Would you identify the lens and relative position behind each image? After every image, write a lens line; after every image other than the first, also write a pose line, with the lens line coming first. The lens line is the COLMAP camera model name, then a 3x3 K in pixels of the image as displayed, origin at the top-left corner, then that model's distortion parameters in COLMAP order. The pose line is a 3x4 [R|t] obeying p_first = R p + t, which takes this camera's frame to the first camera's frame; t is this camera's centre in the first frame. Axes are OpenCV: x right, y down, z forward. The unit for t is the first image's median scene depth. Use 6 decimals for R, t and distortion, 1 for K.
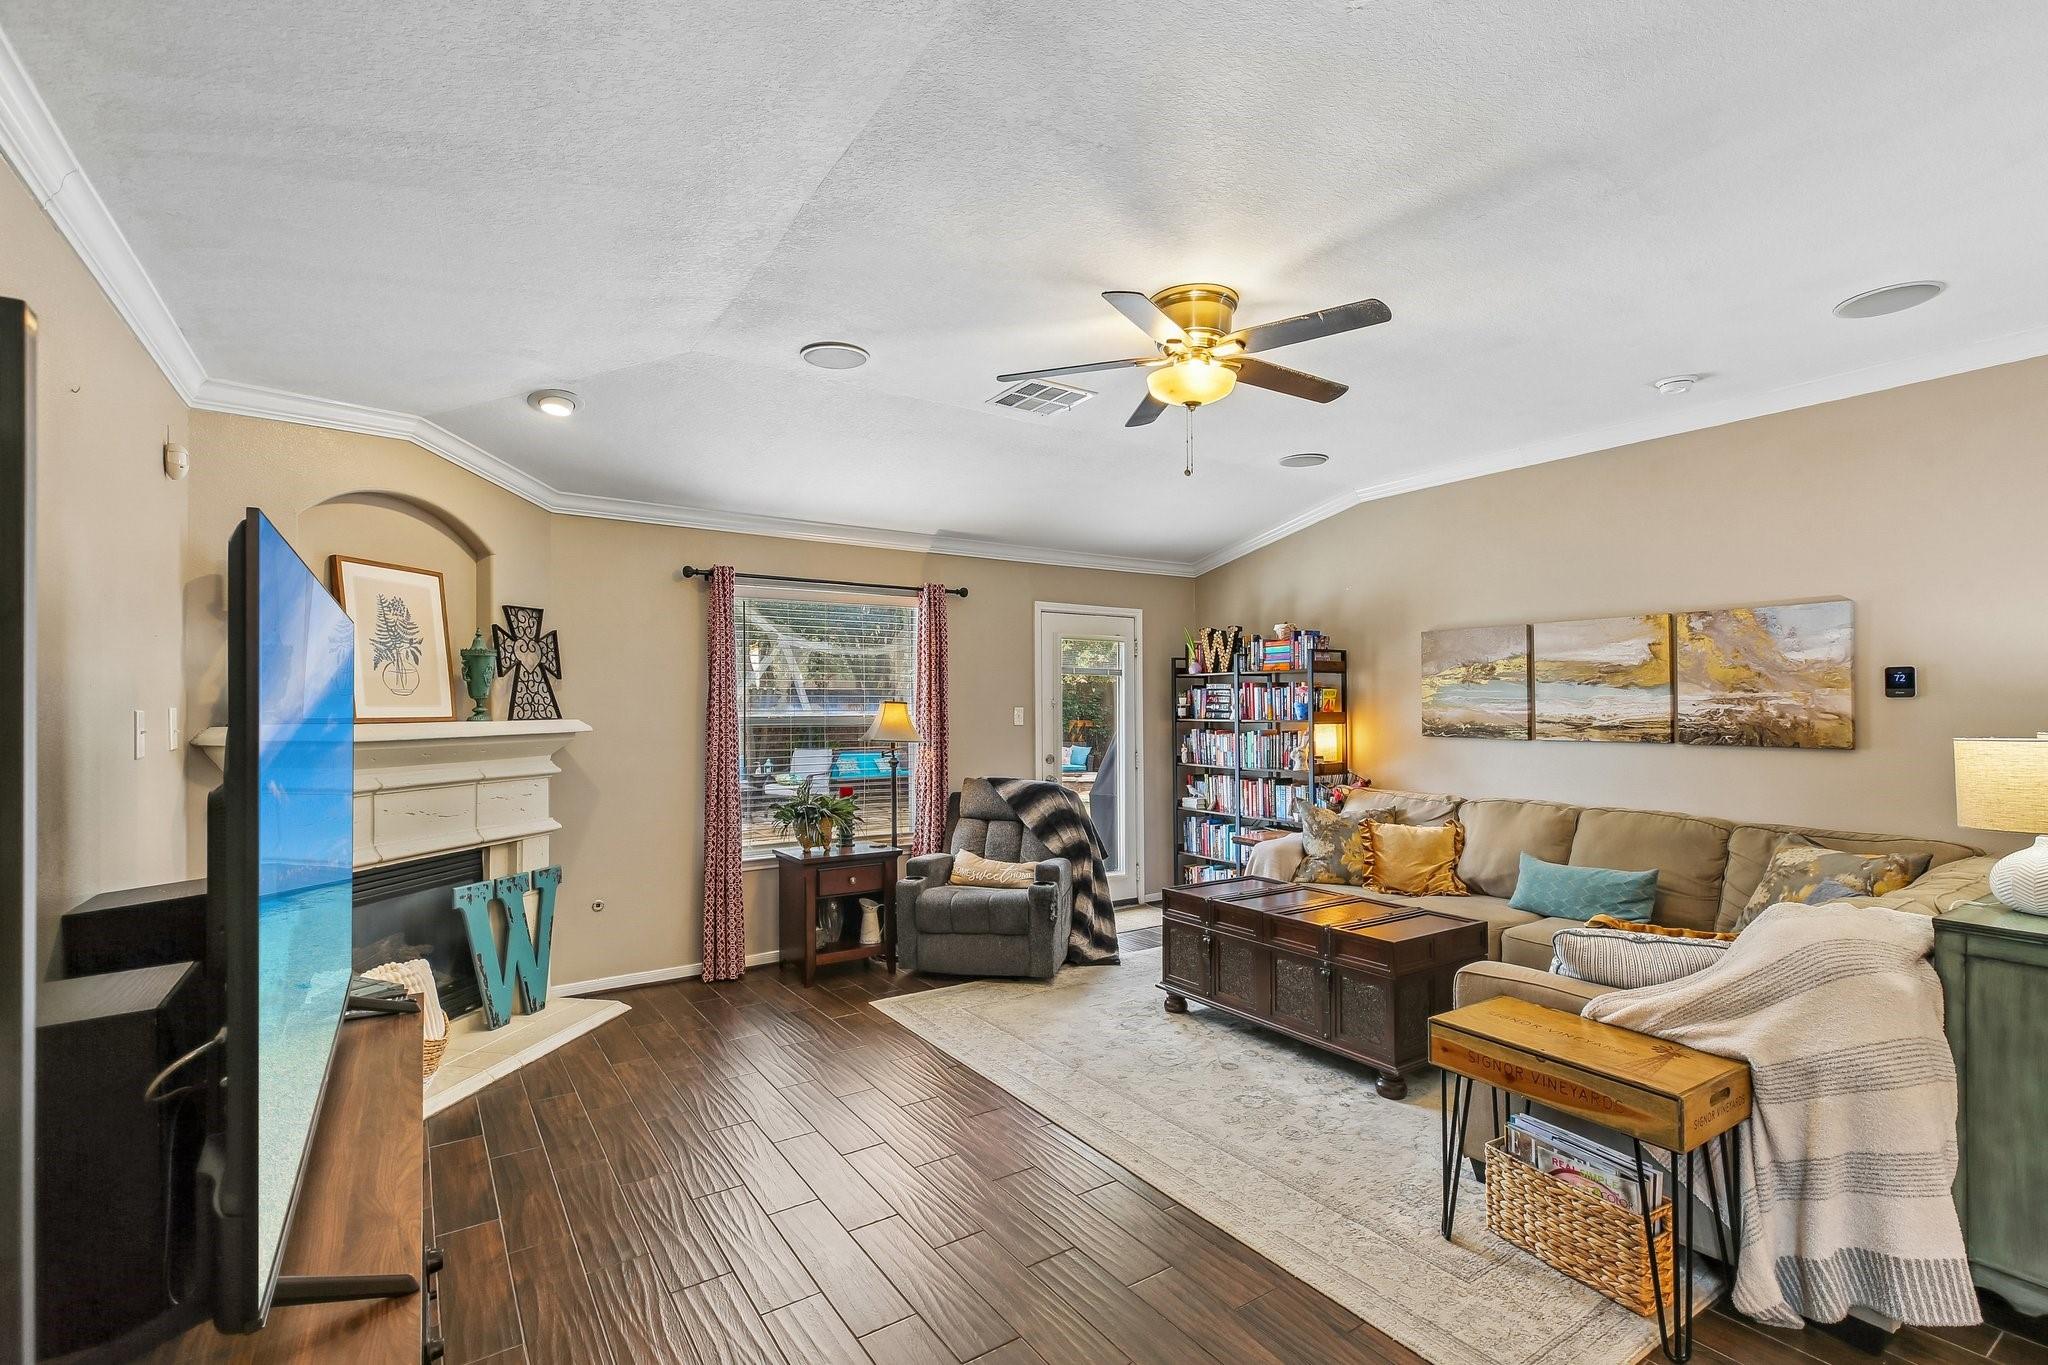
lens RADIAL K [[919.0, 0, 1027.7], [0, 919.0, 689.4], [0, 0, 1]] dist [-0.030272, 0.001230]
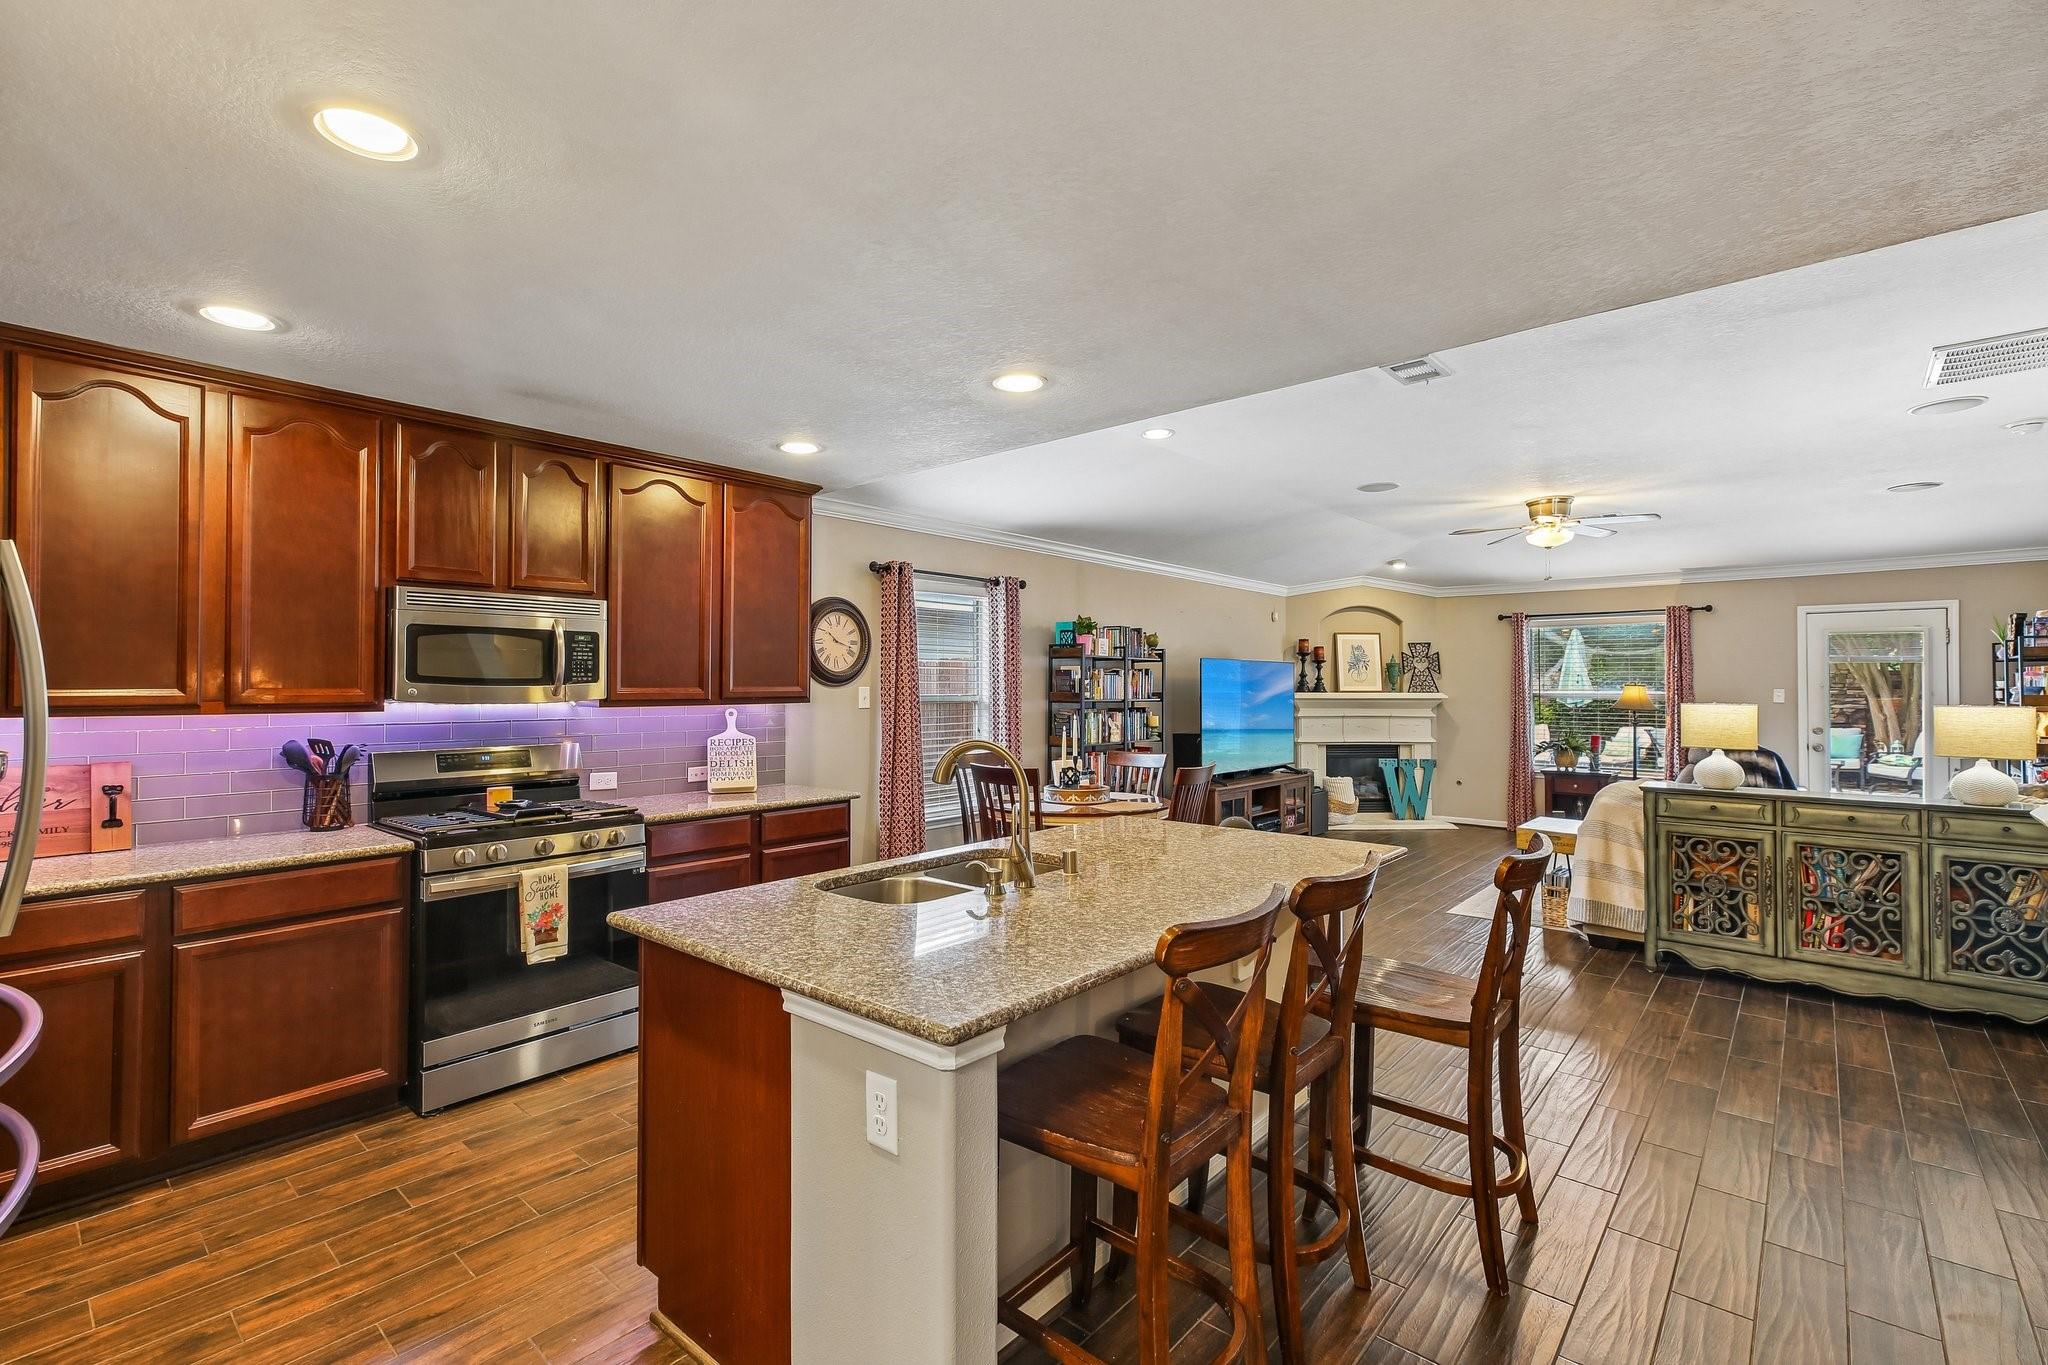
lens RADIAL K [[919.0, 0, 1026.4], [0, 919.0, 675.2], [0, 0, 1]] dist [-0.030272, 0.001230]
pose [[0.259985, -0.004130, -0.965604, 1.397369], [0.014418, 0.999896, -0.000395, -0.022902], [0.965505, -0.013819, 0.260018, -0.540887]]
